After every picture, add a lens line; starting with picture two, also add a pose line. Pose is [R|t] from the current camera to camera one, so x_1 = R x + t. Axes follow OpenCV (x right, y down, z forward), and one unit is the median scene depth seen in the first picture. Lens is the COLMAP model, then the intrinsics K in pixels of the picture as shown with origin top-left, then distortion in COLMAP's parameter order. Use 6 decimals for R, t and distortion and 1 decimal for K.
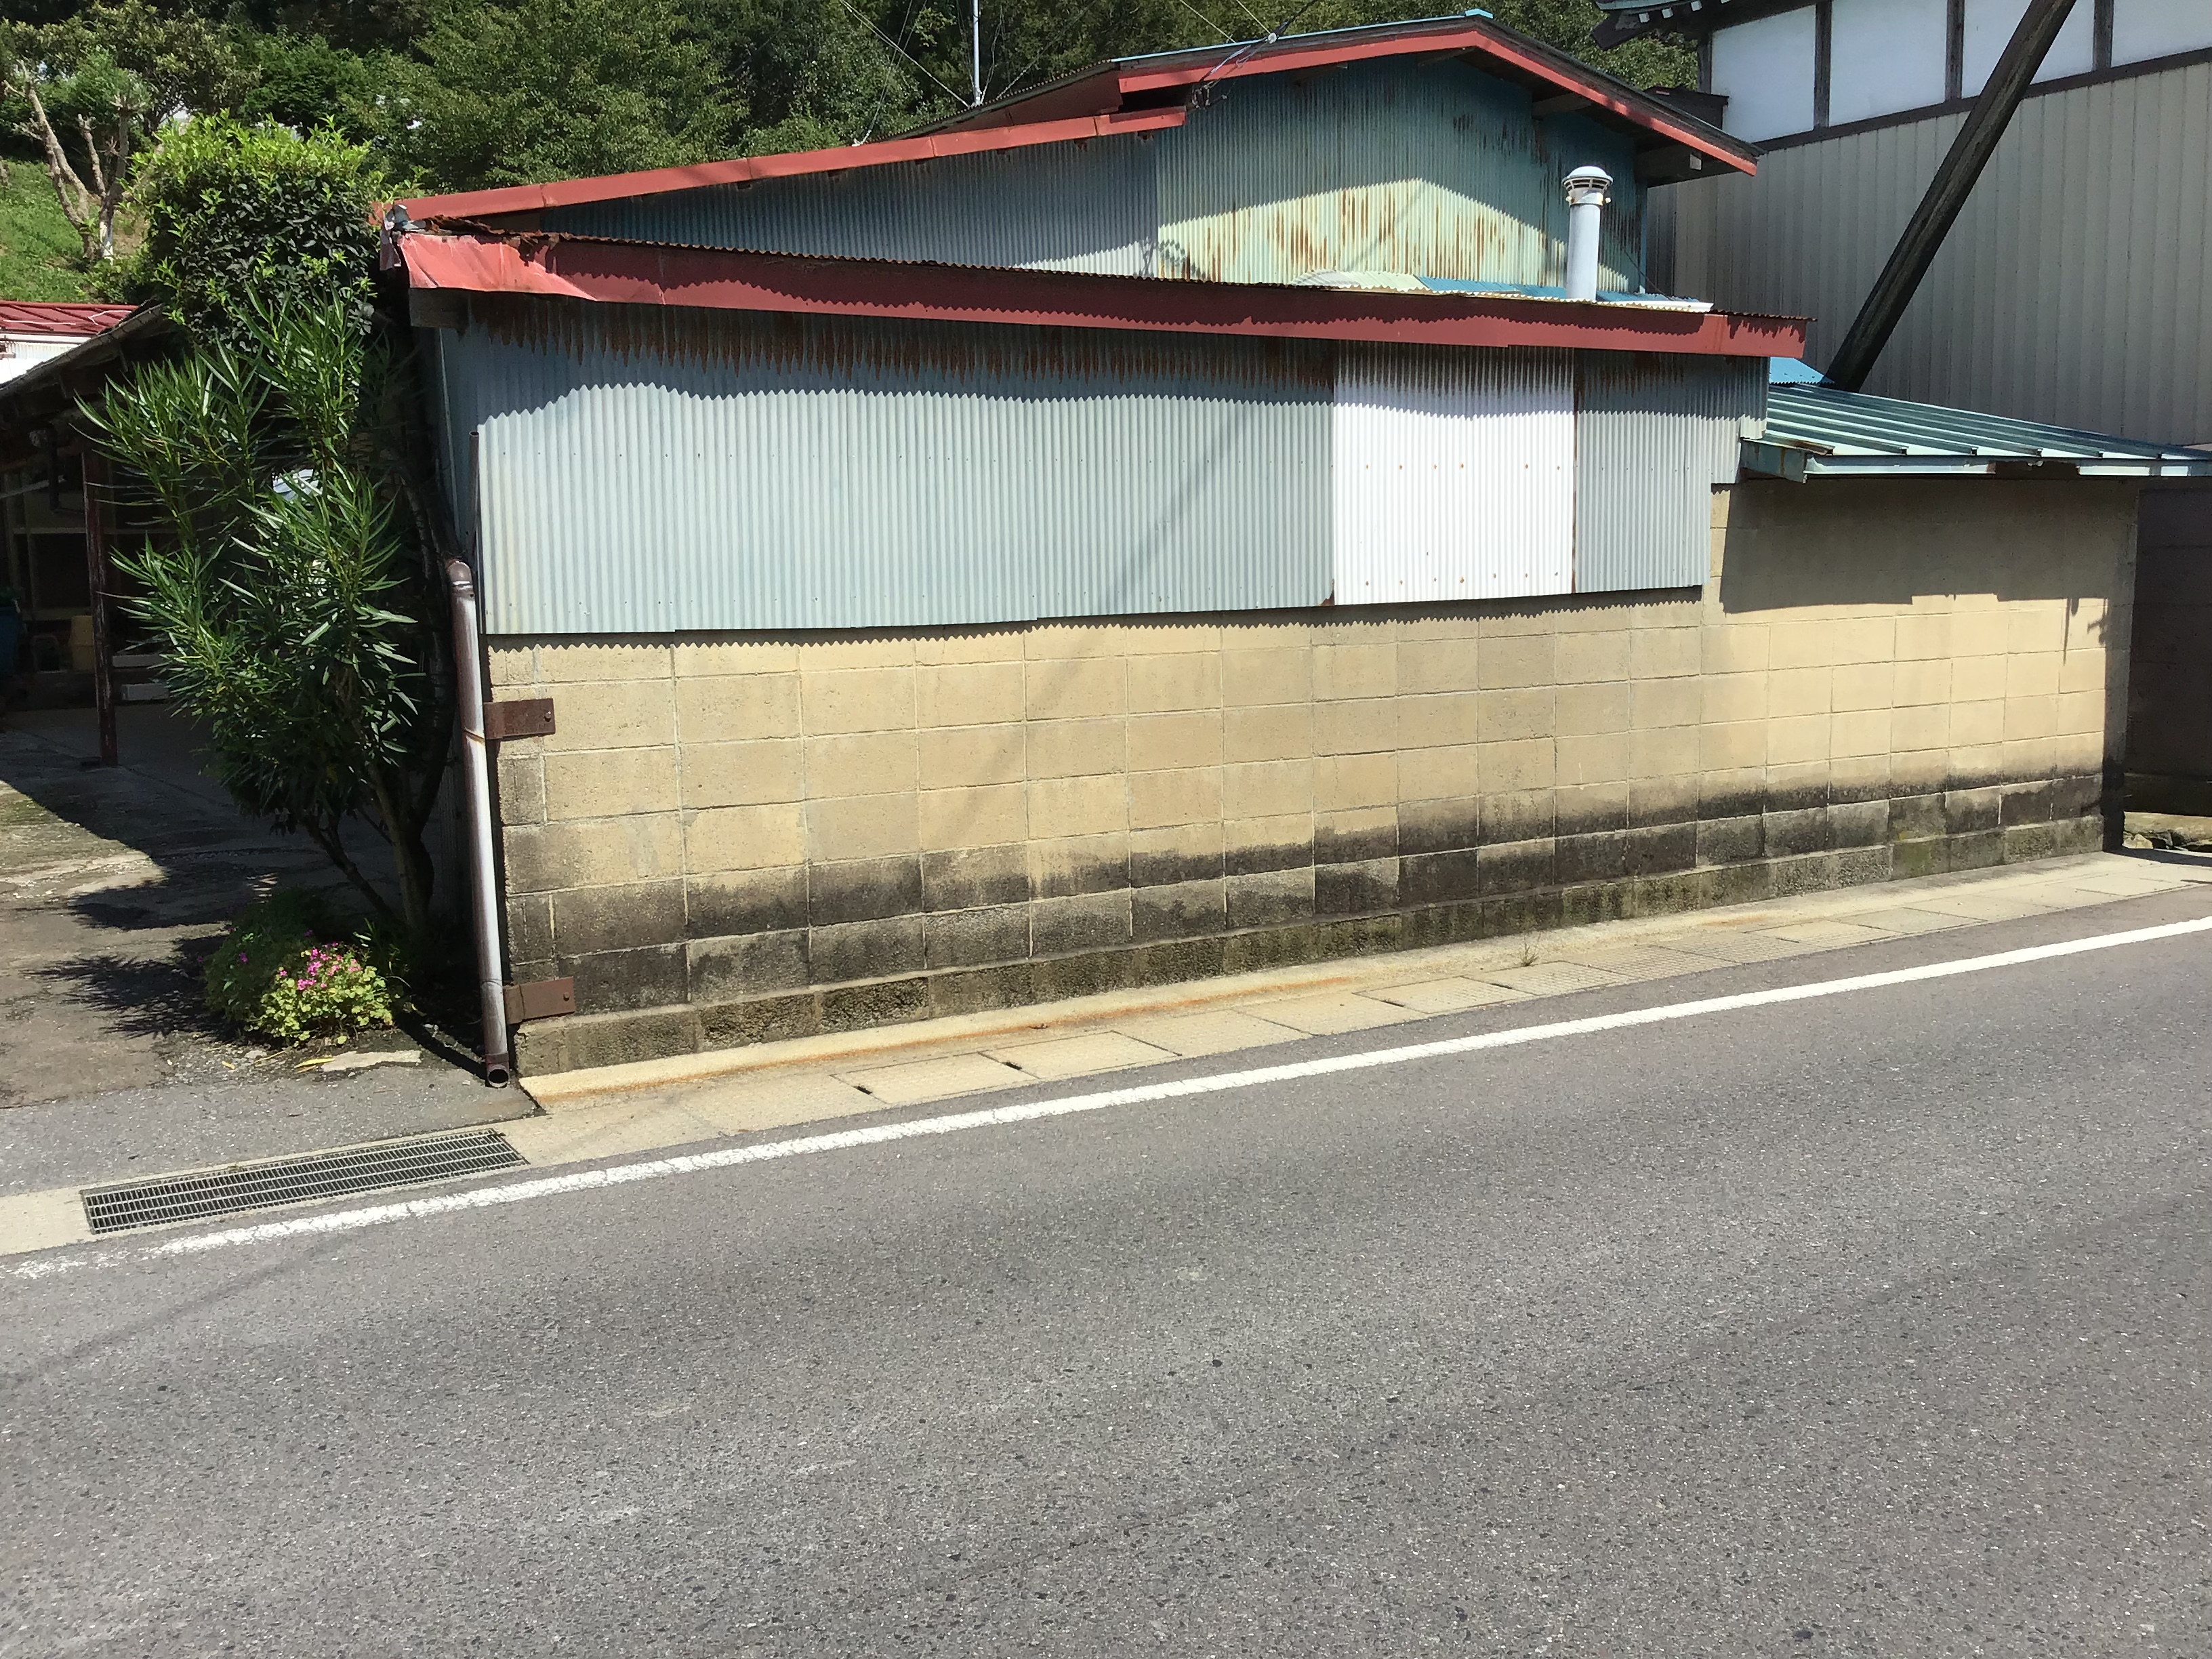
lens RADIAL K [[2022.4, 0, 1101.7], [0, 2022.4, 833.3], [0, 0, 1]] dist [0.044661, 0.000000]
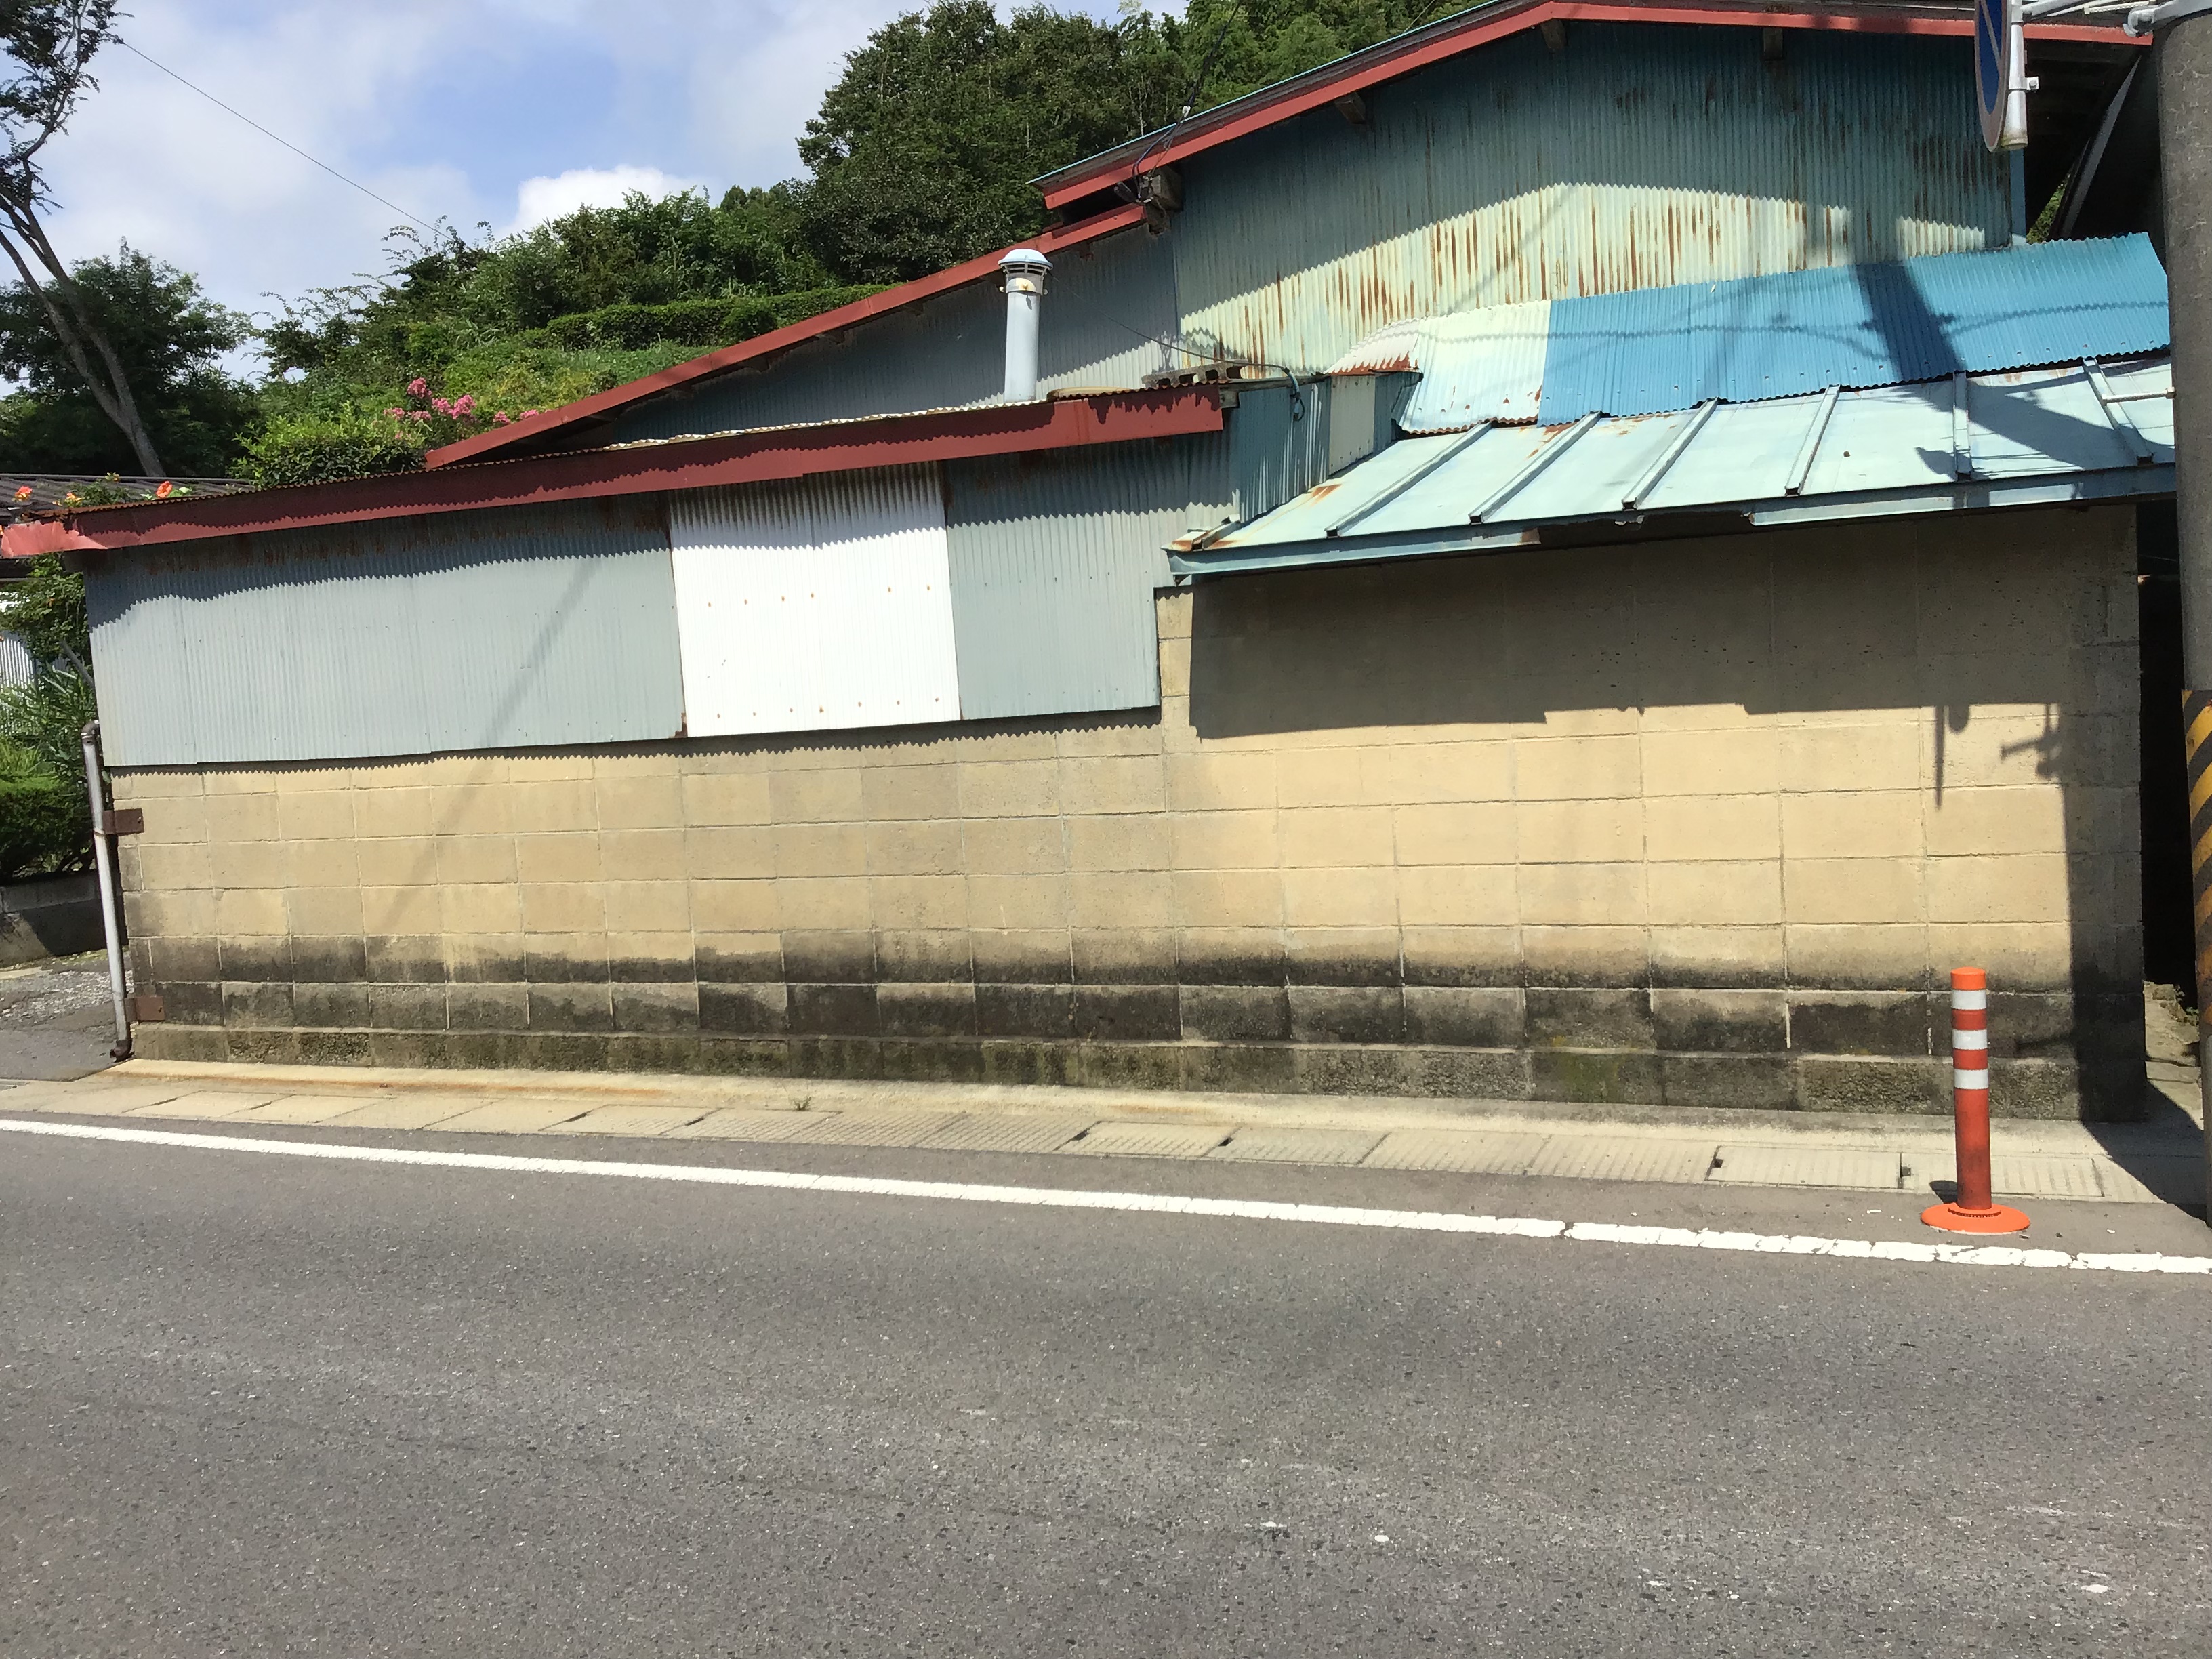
lens RADIAL K [[2022.4, 0, 1119.0], [0, 2022.4, 825.9], [0, 0, 1]] dist [0.044661, 0.000000]
pose [[0.587181, 0.050374, -0.807887, 1.023283], [-0.057024, 0.998156, 0.020792, -0.094322], [0.807445, 0.033860, 0.588971, 0.523556]]
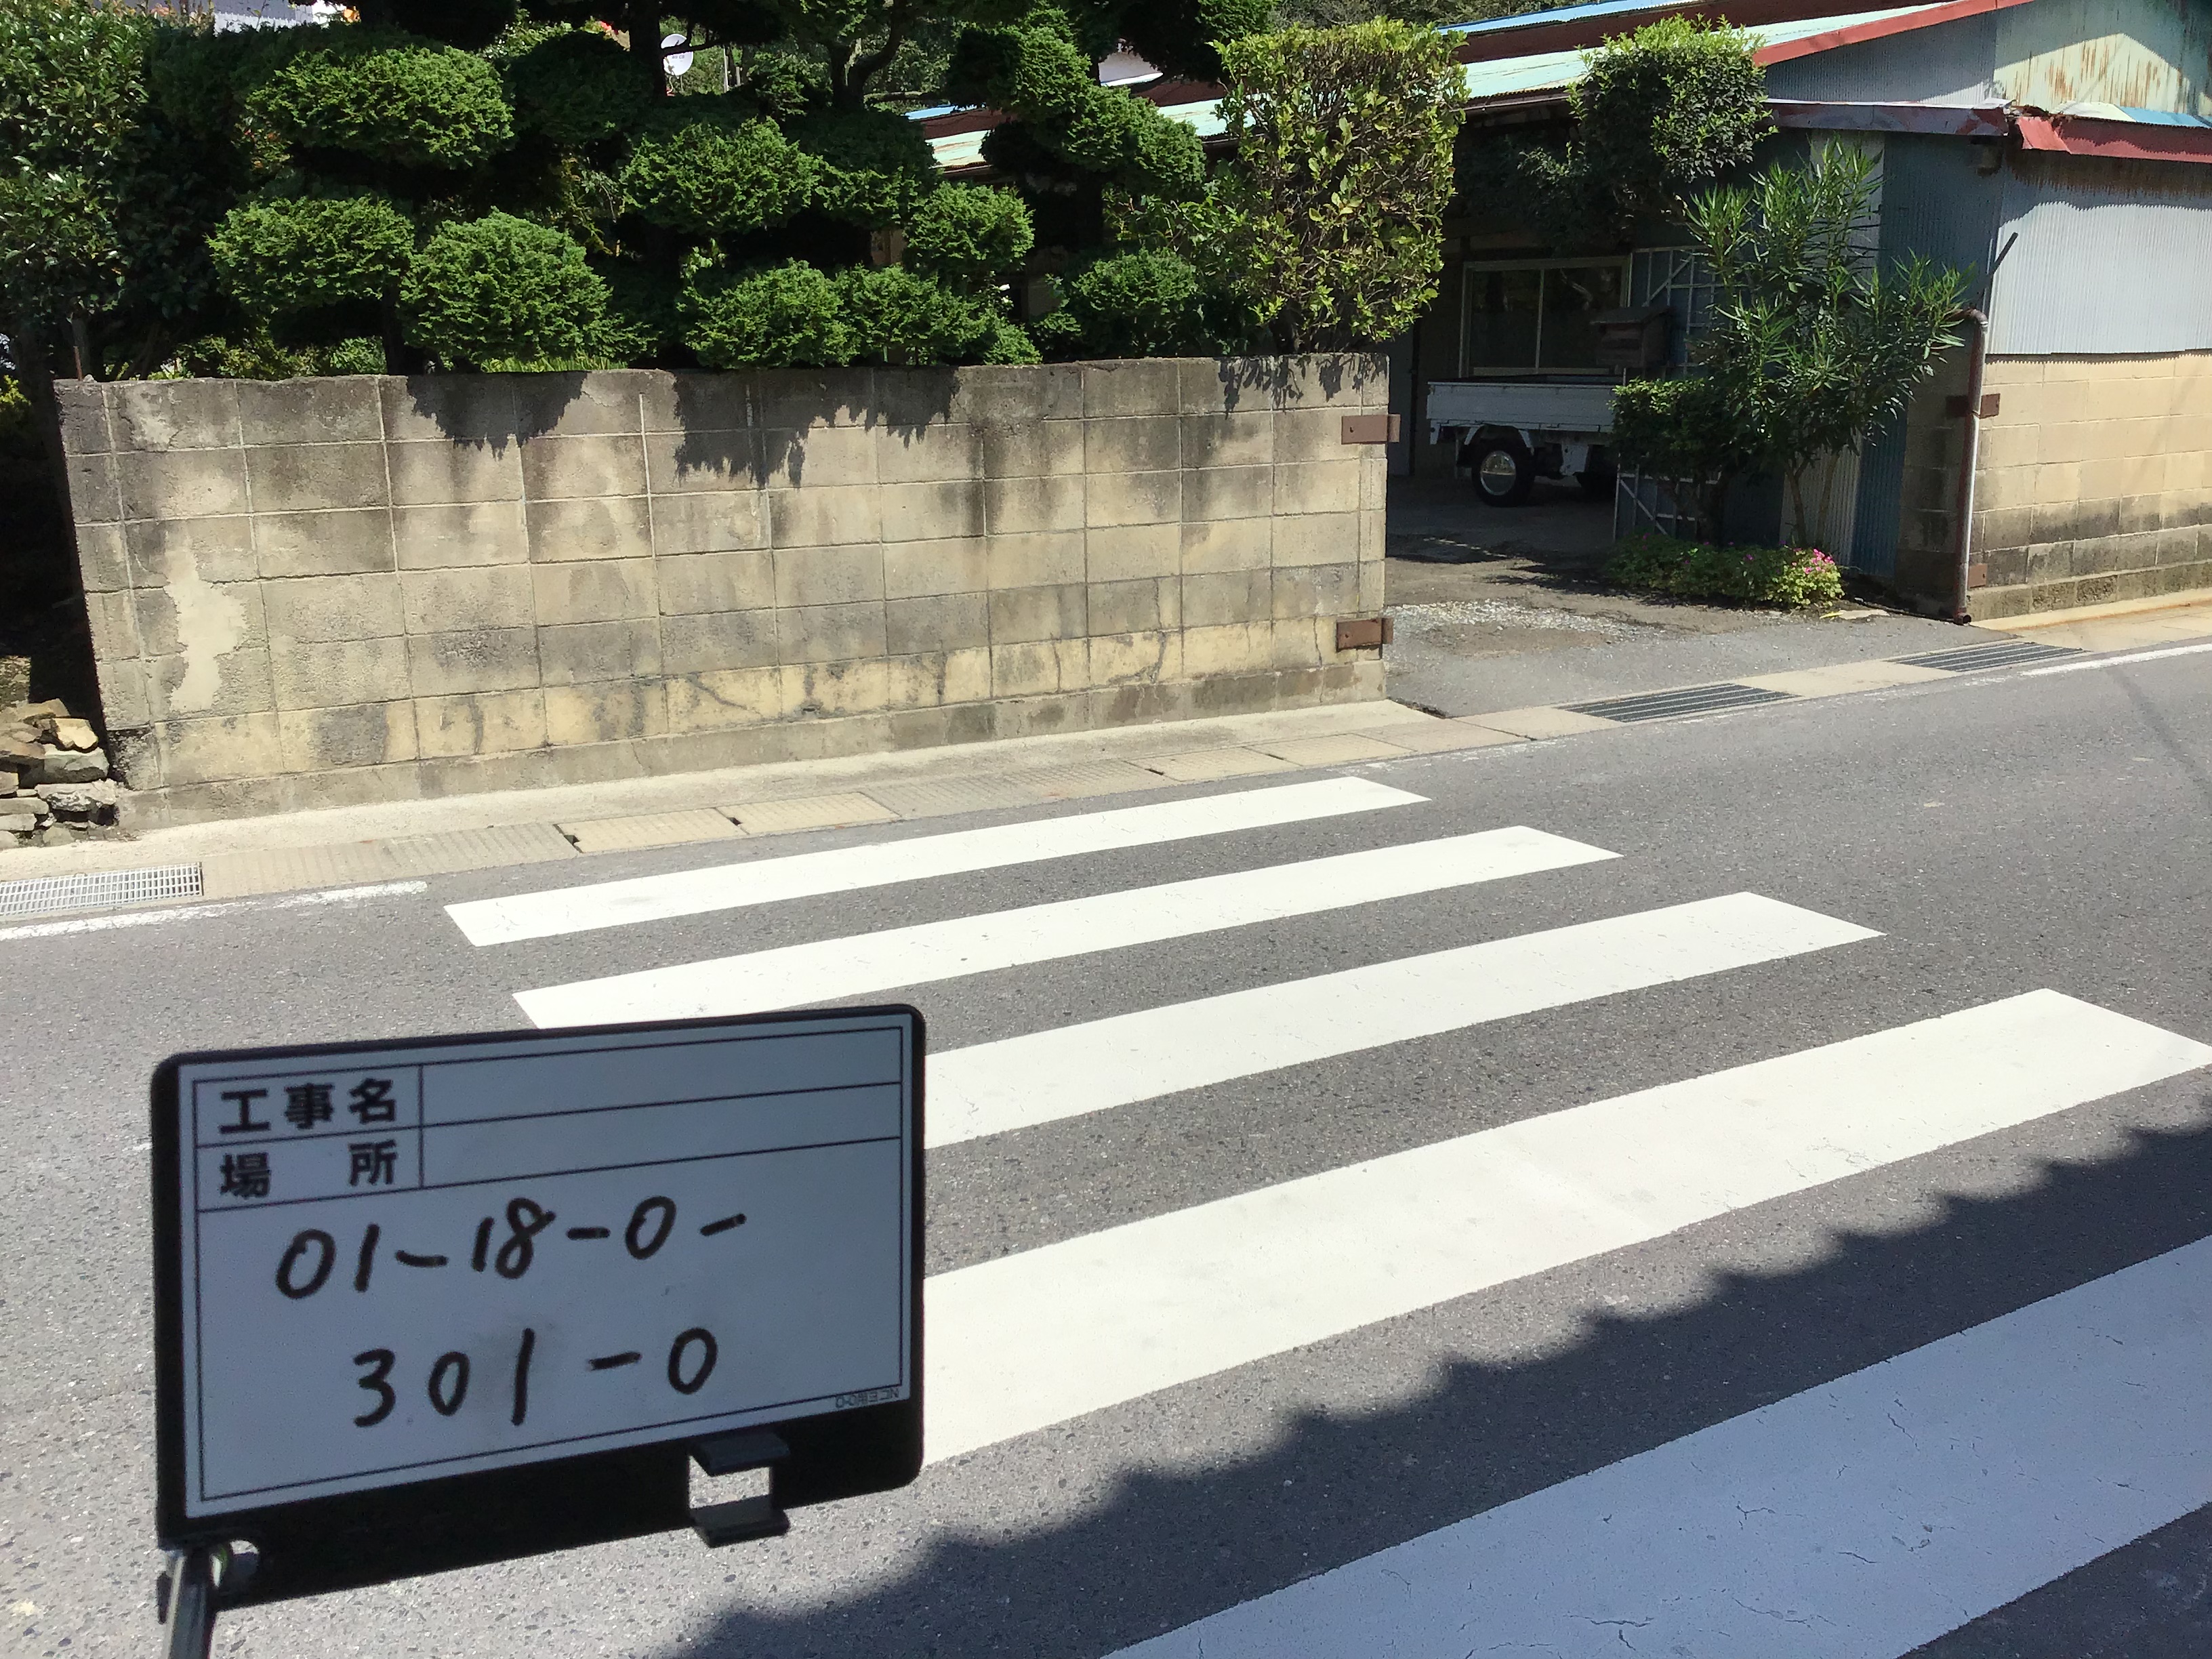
lens RADIAL K [[2022.4, 0, 1176.9], [0, 2022.4, 798.1], [0, 0, 1]] dist [0.044661, 0.000000]
pose [[0.996454, -0.005467, 0.083957, -0.816126], [-0.002189, 0.995865, 0.090823, 0.085664], [-0.084106, -0.090685, 0.992322, -0.478188]]
